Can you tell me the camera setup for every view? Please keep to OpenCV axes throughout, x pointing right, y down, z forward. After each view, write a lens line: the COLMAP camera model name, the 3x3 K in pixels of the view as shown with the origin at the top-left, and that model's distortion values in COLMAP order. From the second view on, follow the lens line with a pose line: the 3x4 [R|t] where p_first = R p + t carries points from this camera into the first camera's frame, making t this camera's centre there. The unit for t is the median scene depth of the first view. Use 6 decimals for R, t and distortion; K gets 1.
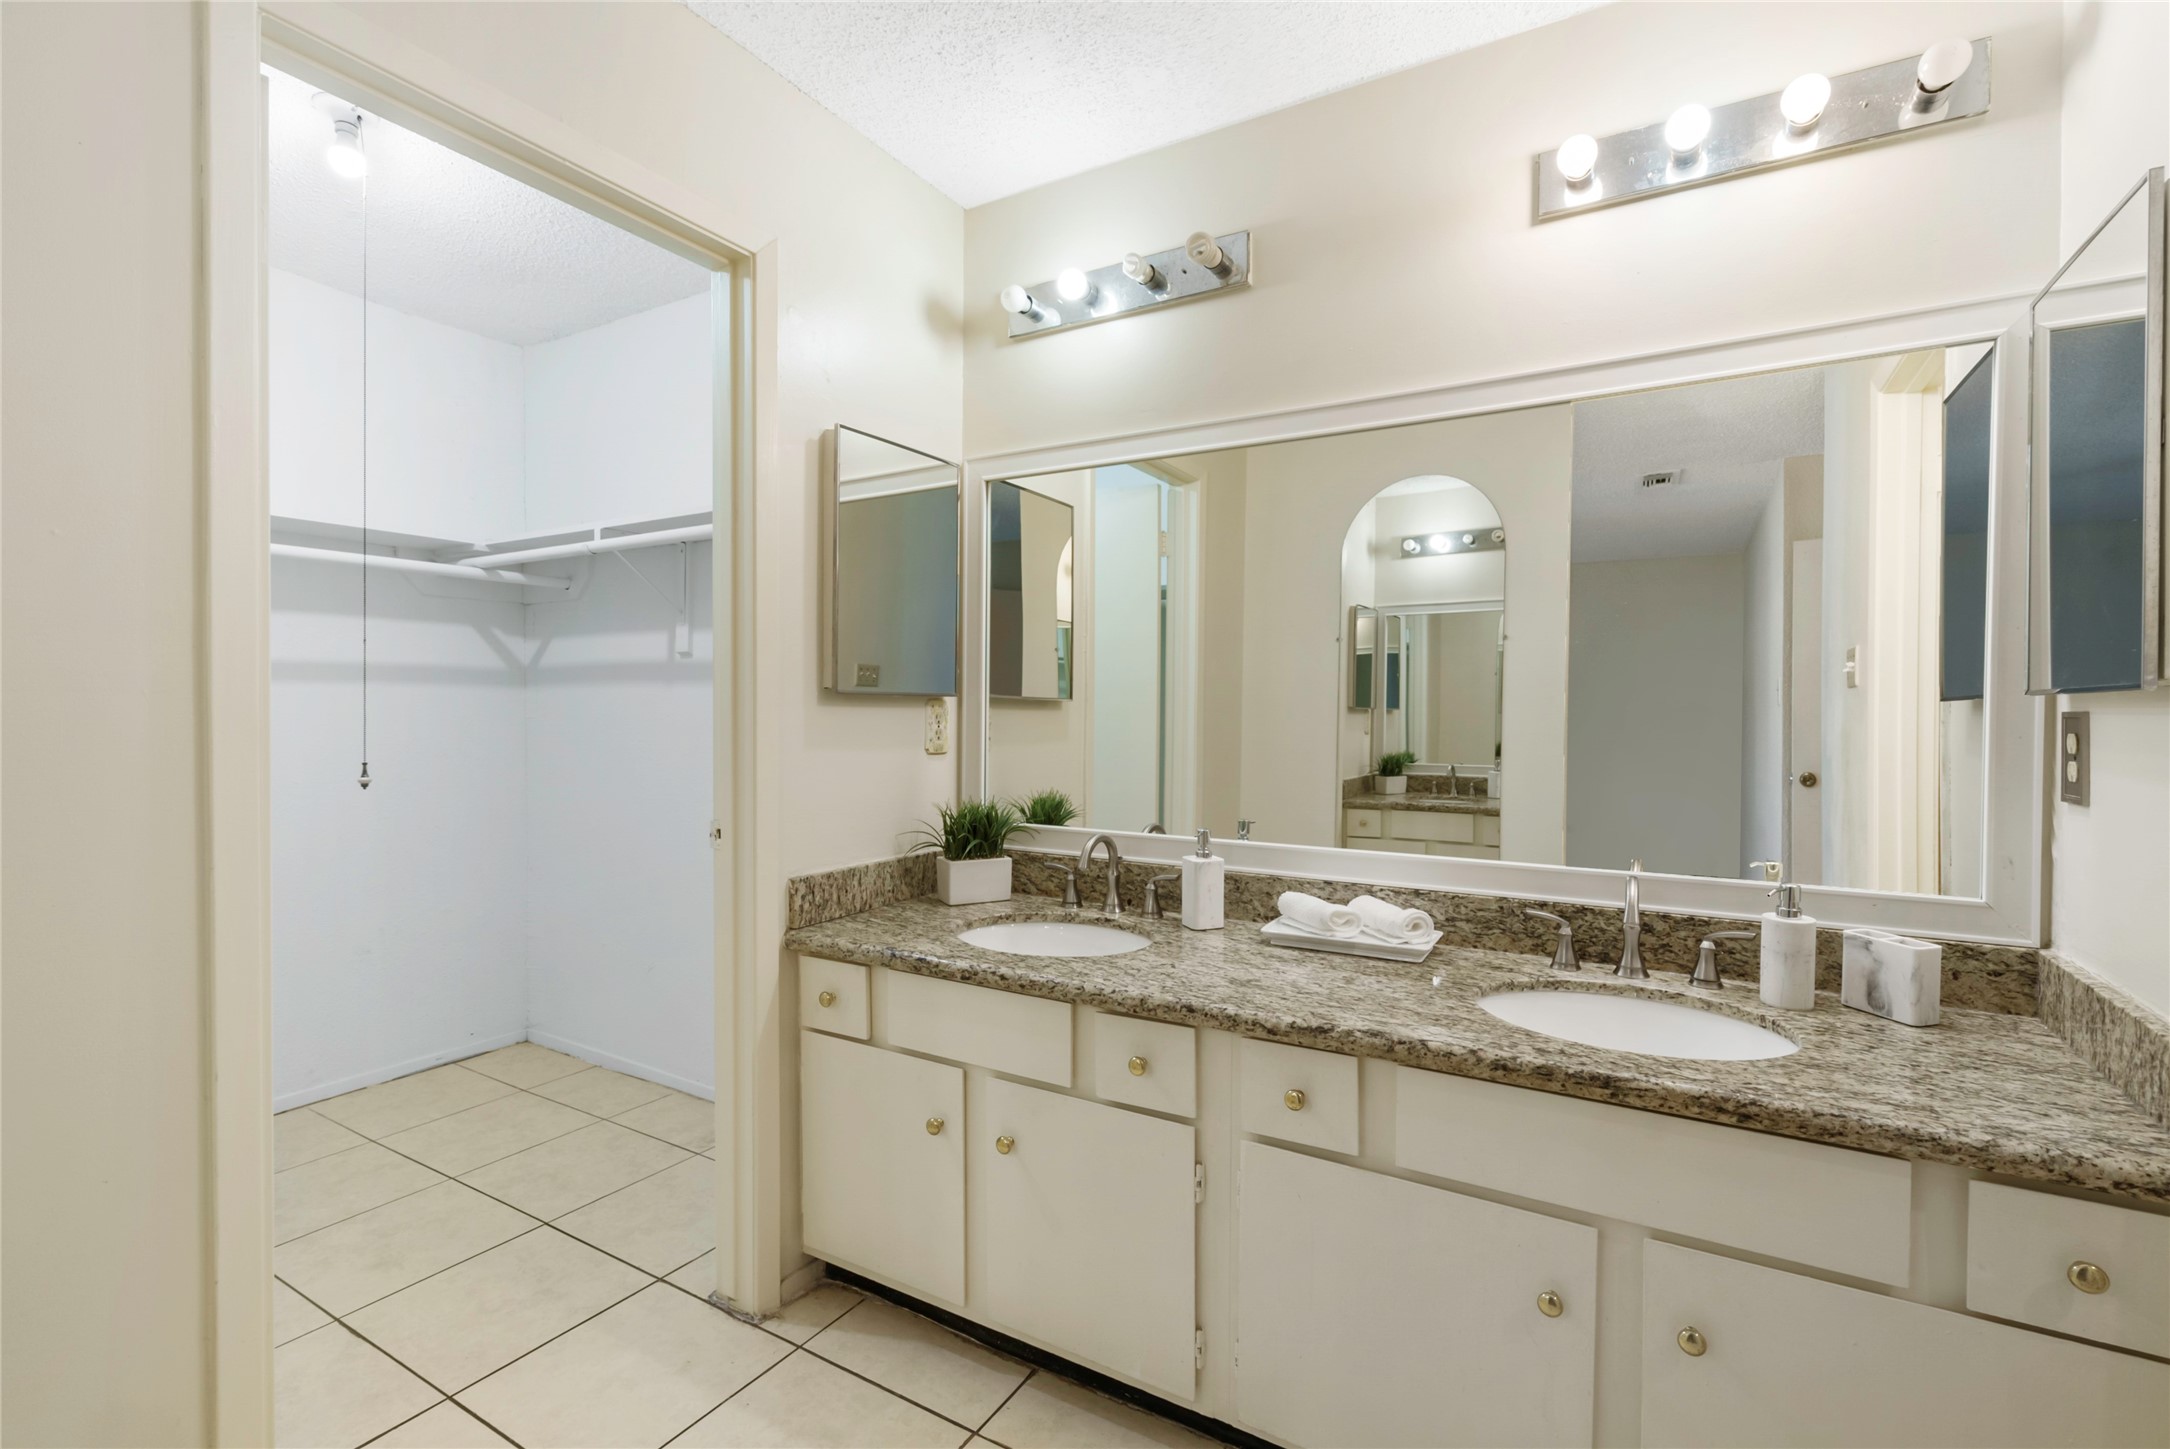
lens RADIAL K [[1021.5, 0, 1079.8], [0, 1021.5, 732.3], [0, 0, 1]] dist [0.002279, 0.000493]
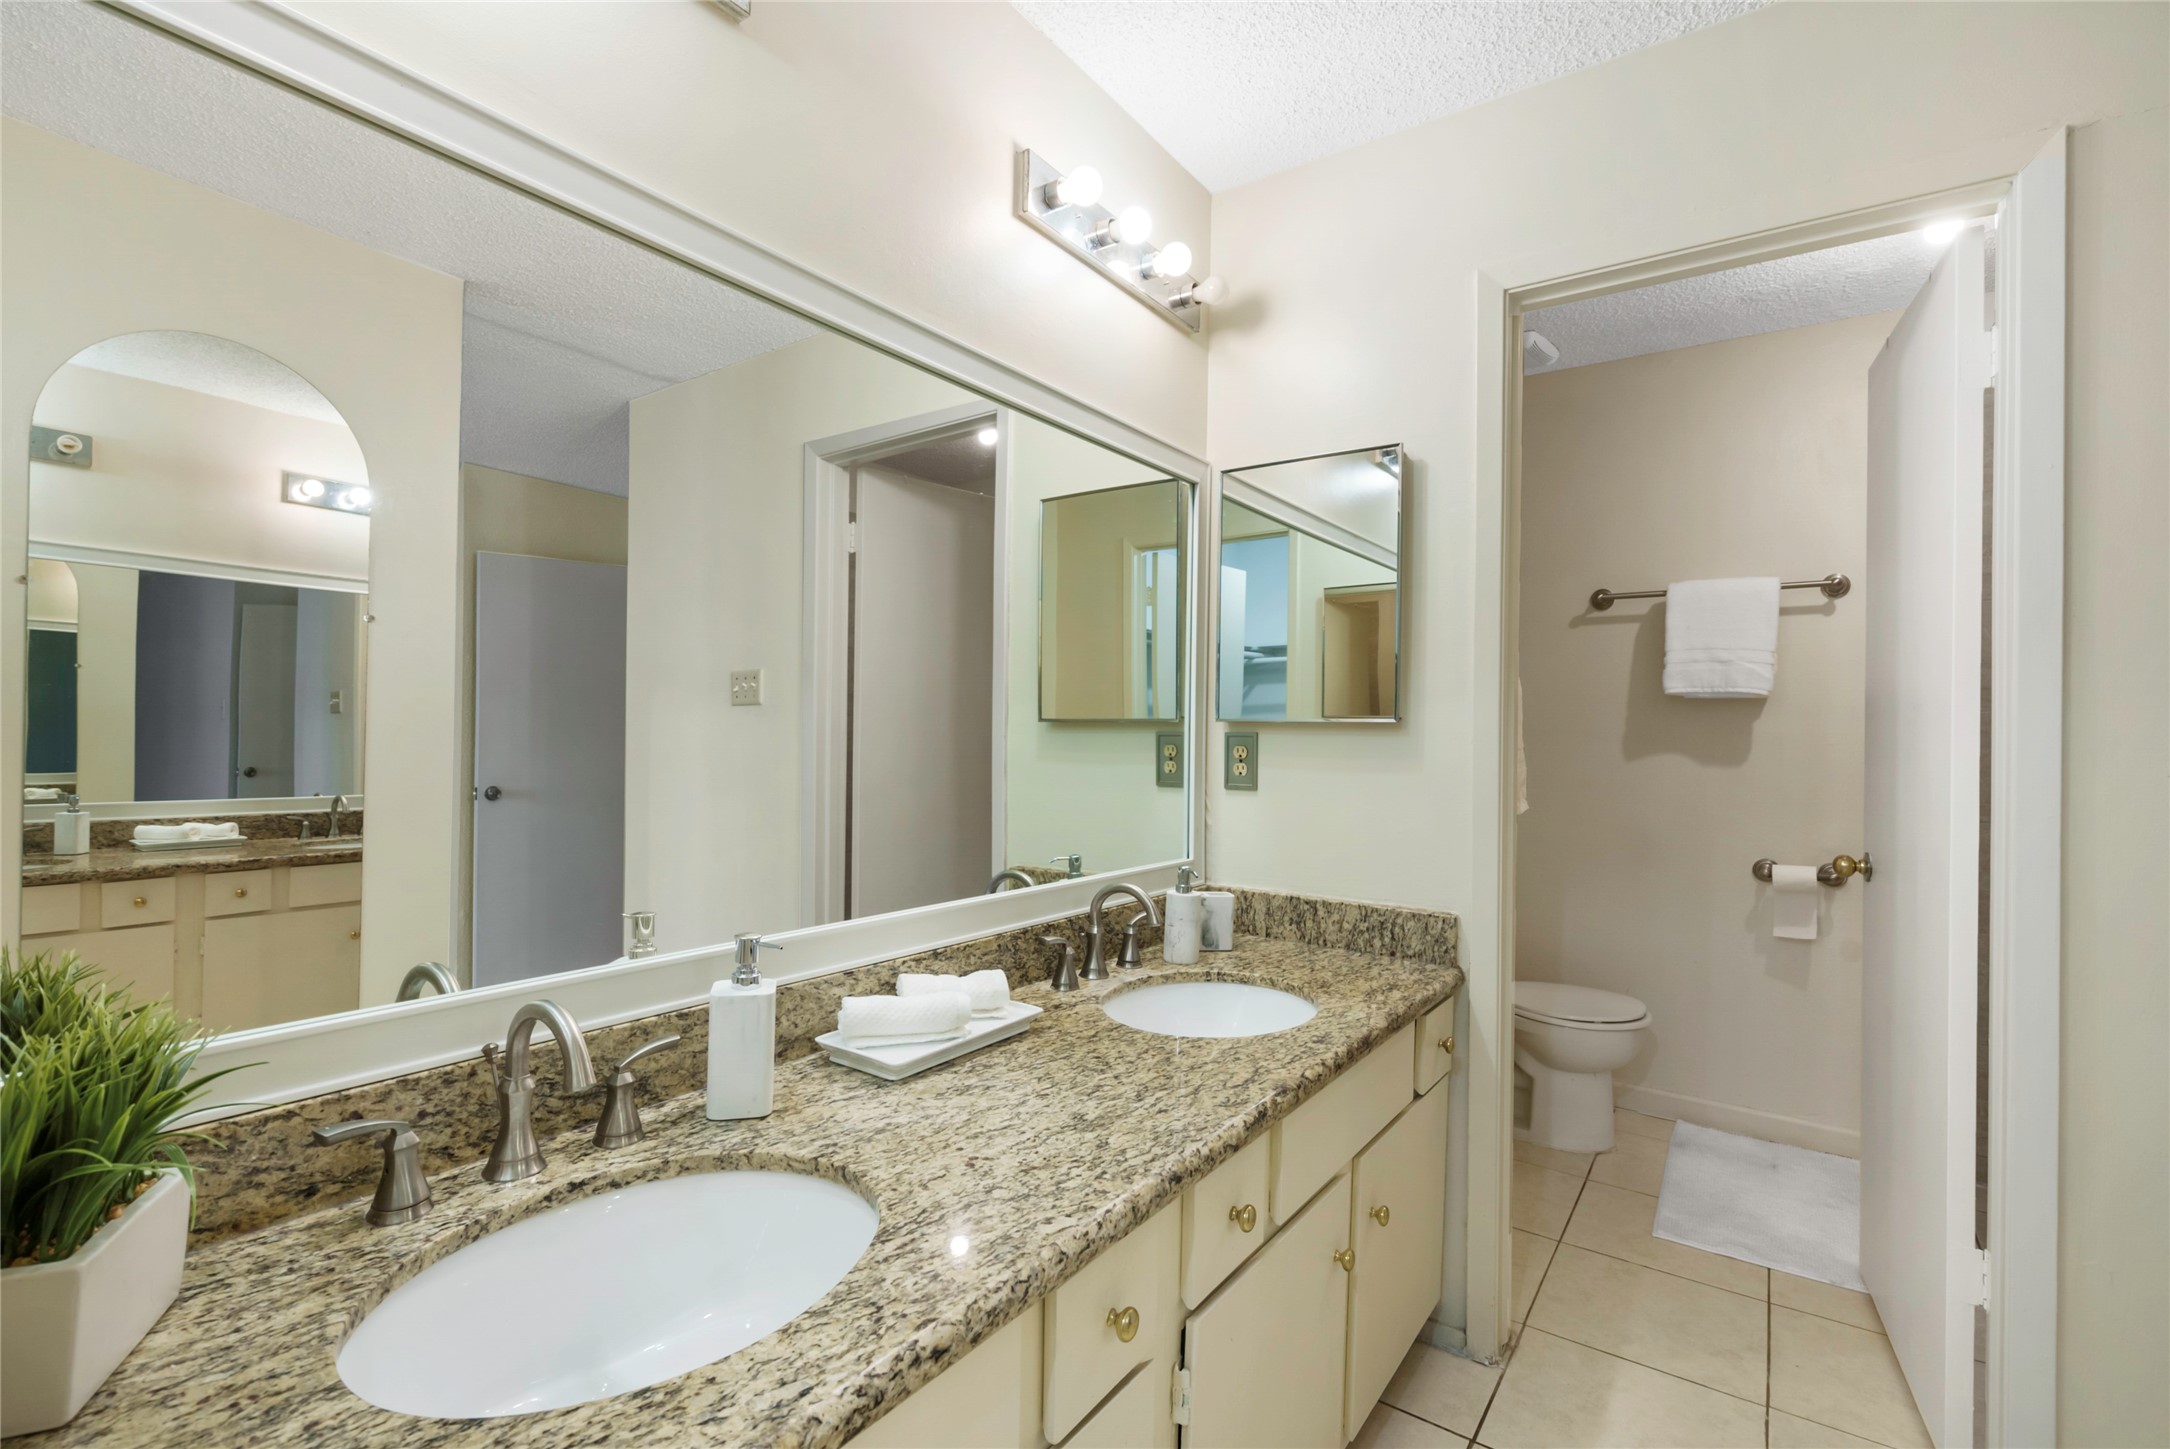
lens RADIAL K [[1021.5, 0, 1079.8], [0, 1021.5, 732.3], [0, 0, 1]] dist [0.002279, 0.000493]
pose [[0.032246, -0.007305, 0.999453, -0.579384], [-0.002236, 0.999970, 0.007381, -0.029378], [-0.999477, -0.002473, 0.032229, 1.061611]]
